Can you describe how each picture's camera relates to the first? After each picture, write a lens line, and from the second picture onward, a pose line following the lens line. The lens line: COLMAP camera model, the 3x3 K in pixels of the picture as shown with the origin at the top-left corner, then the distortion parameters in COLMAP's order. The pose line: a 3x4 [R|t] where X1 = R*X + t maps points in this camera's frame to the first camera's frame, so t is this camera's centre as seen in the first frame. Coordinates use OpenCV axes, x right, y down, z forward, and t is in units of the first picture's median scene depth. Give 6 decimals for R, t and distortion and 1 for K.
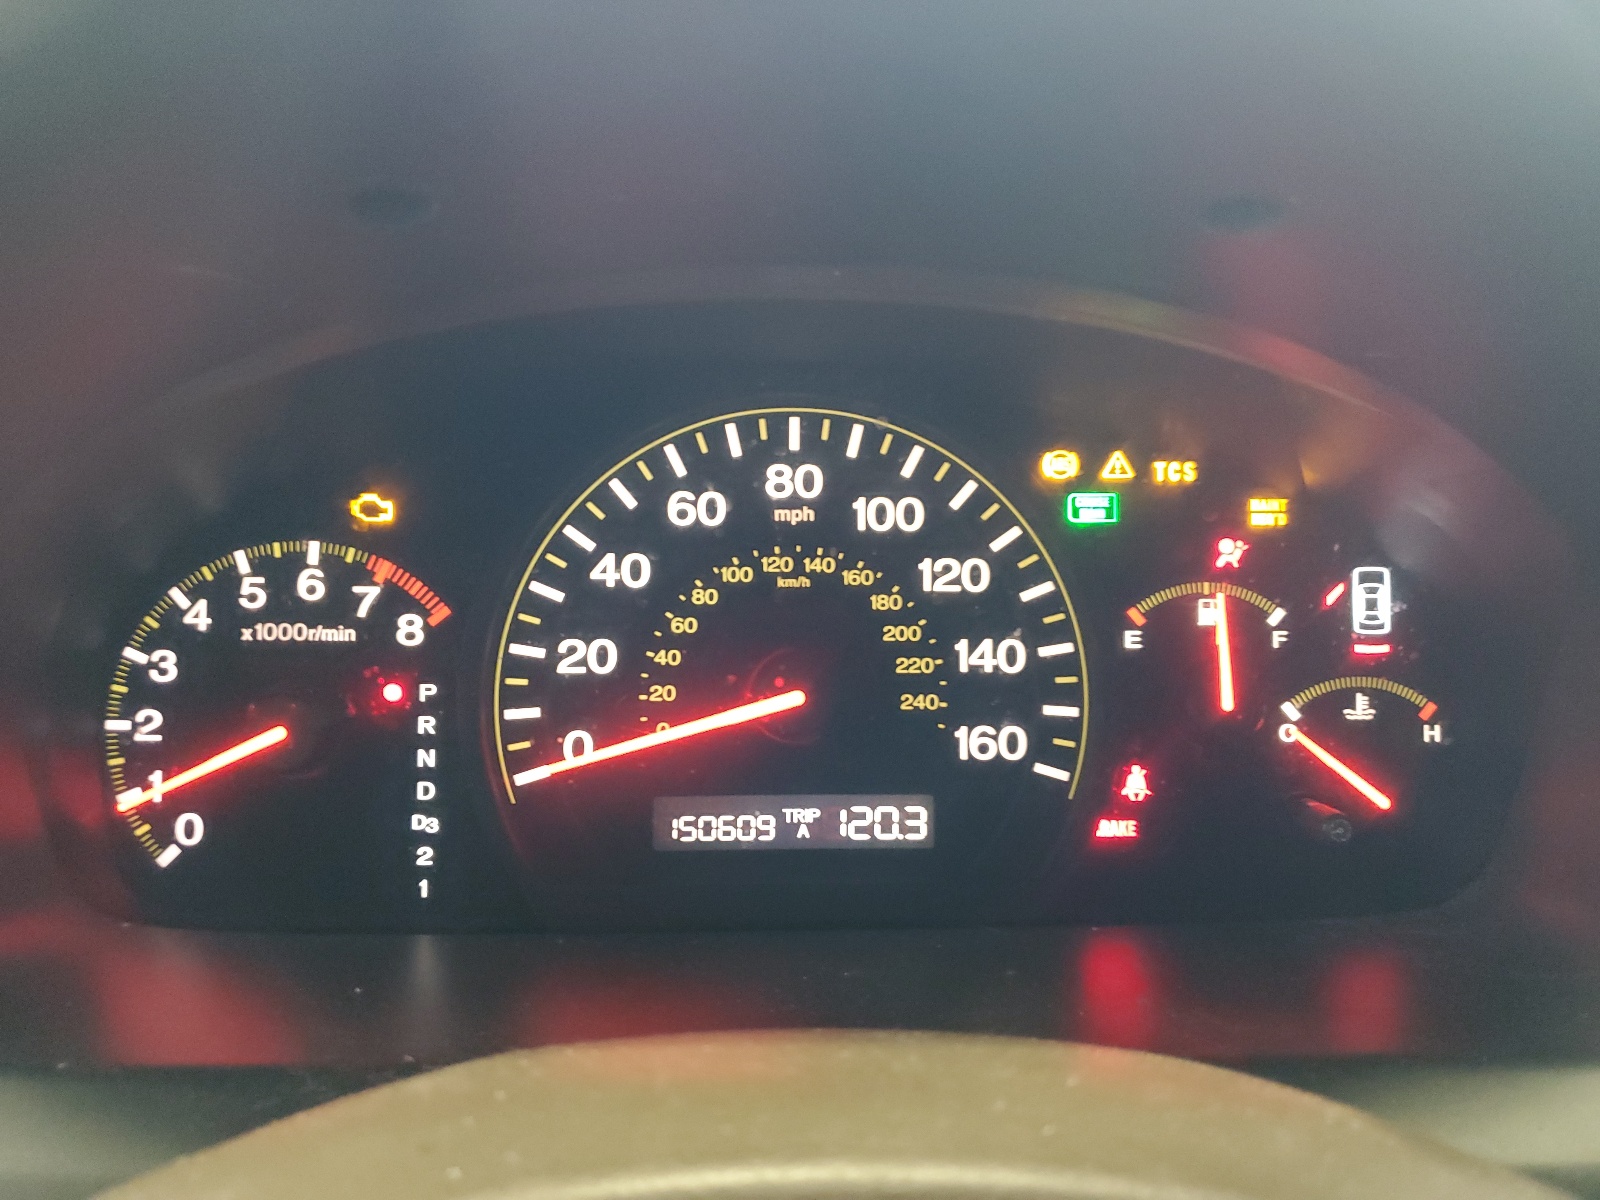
lens RADIAL K [[1208.6, 0, 798.5], [0, 1208.6, 599.1], [0, 0, 1]] dist [-0.007085, -0.007177]
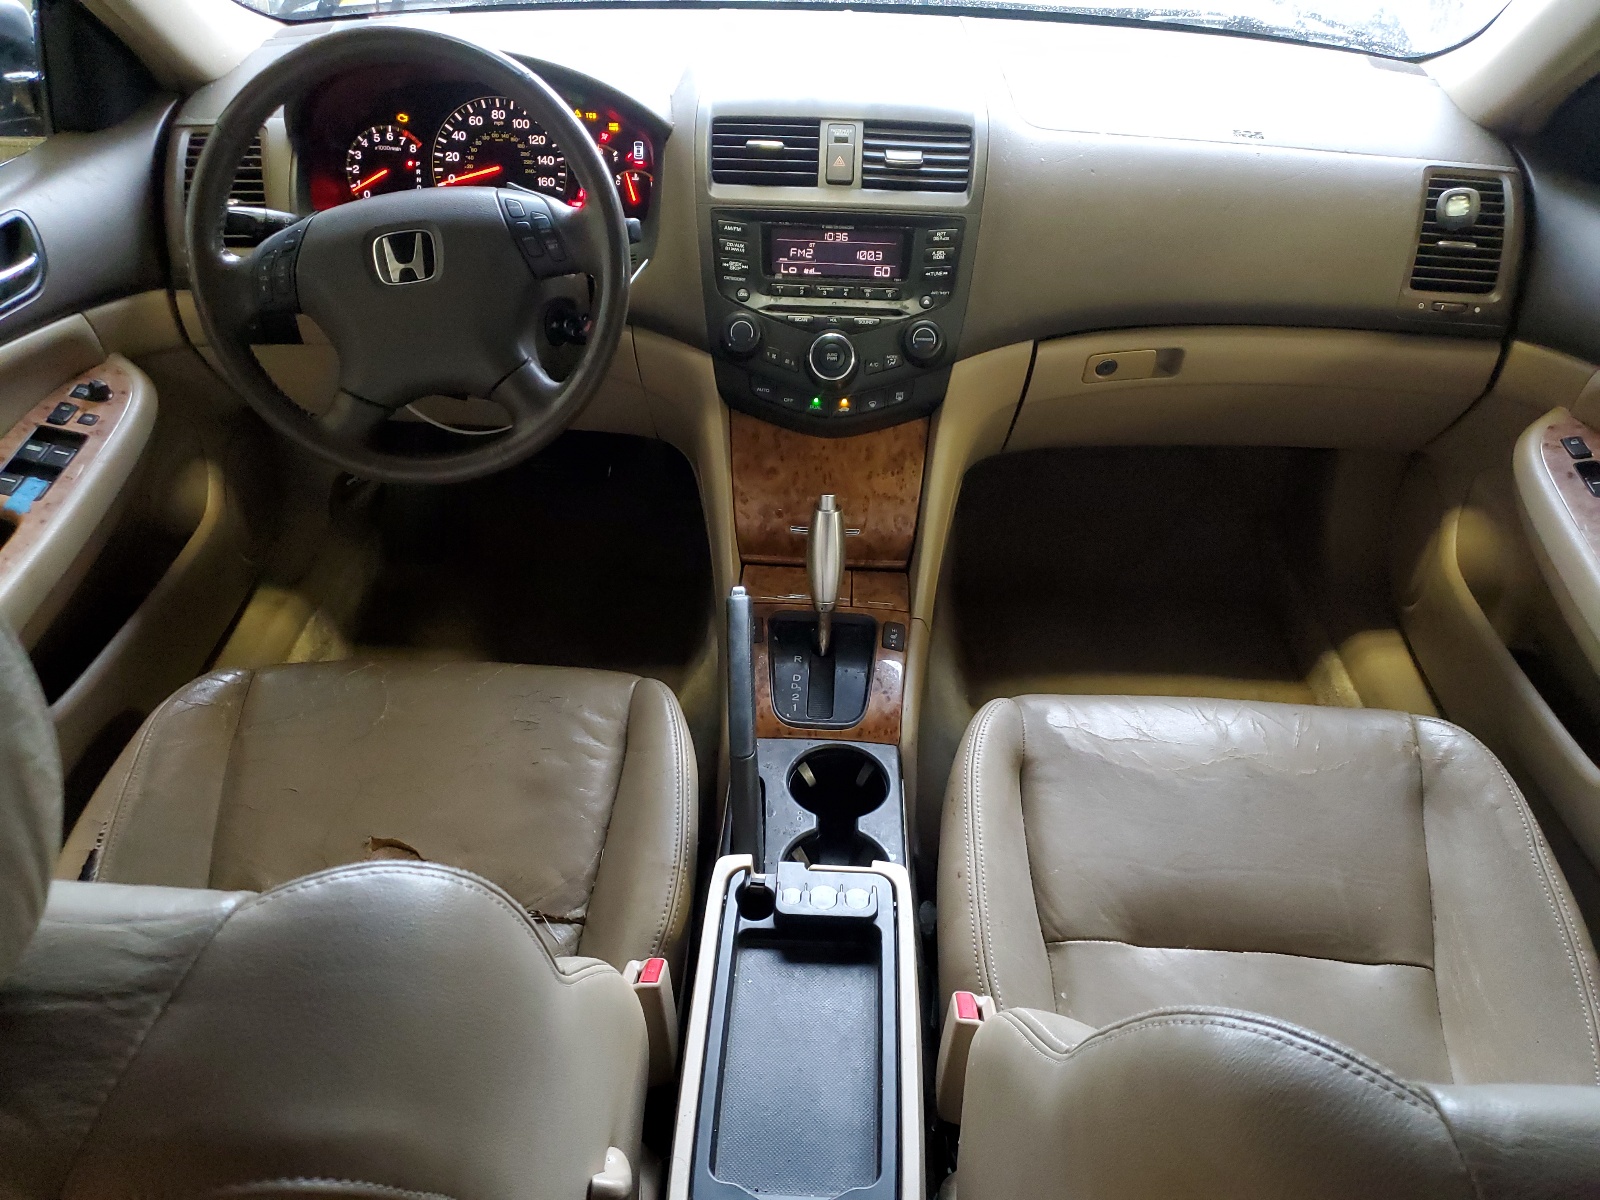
lens RADIAL K [[1208.6, 0, 803.9], [0, 1208.6, 599.5], [0, 0, 1]] dist [-0.007085, -0.007177]
pose [[0.995086, 0.069052, -0.070969, 1.484271], [-0.038878, 0.931624, 0.361338, -0.084174], [0.091067, -0.356804, 0.929730, -3.450291]]
